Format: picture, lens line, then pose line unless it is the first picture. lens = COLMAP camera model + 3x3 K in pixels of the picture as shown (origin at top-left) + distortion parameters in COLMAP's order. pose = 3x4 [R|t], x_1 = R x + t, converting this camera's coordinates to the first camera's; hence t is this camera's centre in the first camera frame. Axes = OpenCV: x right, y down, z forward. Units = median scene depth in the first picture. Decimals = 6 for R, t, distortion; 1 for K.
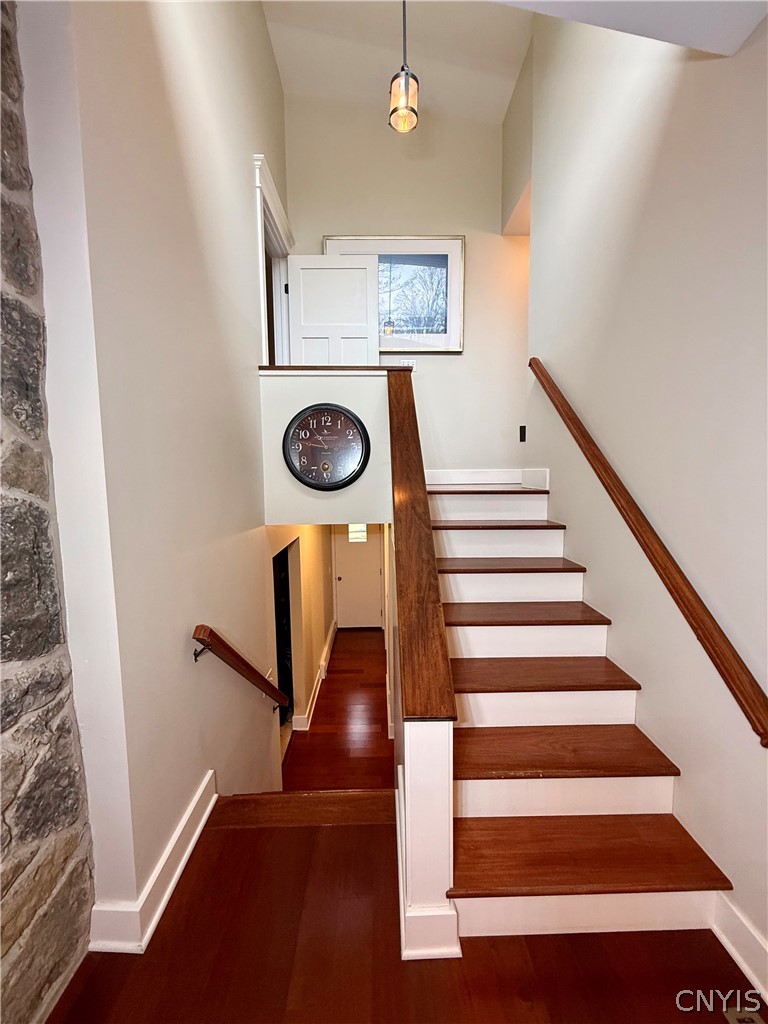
lens RADIAL K [[408.4, 0, 386.6], [0, 408.4, 514.0], [0, 0, 1]] dist [-0.000044, -0.000459]
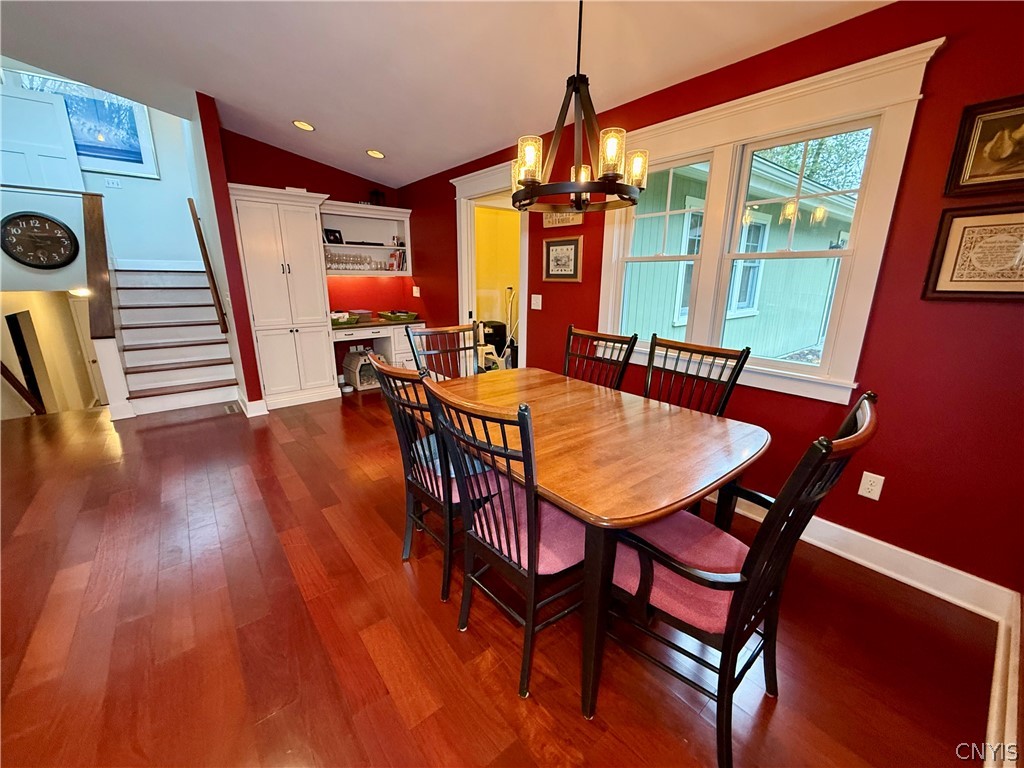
lens RADIAL K [[408.4, 0, 509.4], [0, 408.4, 382.8], [0, 0, 1]] dist [-0.000044, -0.000459]
pose [[0.790729, -0.142171, 0.595428, 0.279478], [0.043902, 0.983323, 0.176487, 0.182051], [-0.610590, -0.113413, 0.783784, -1.442622]]
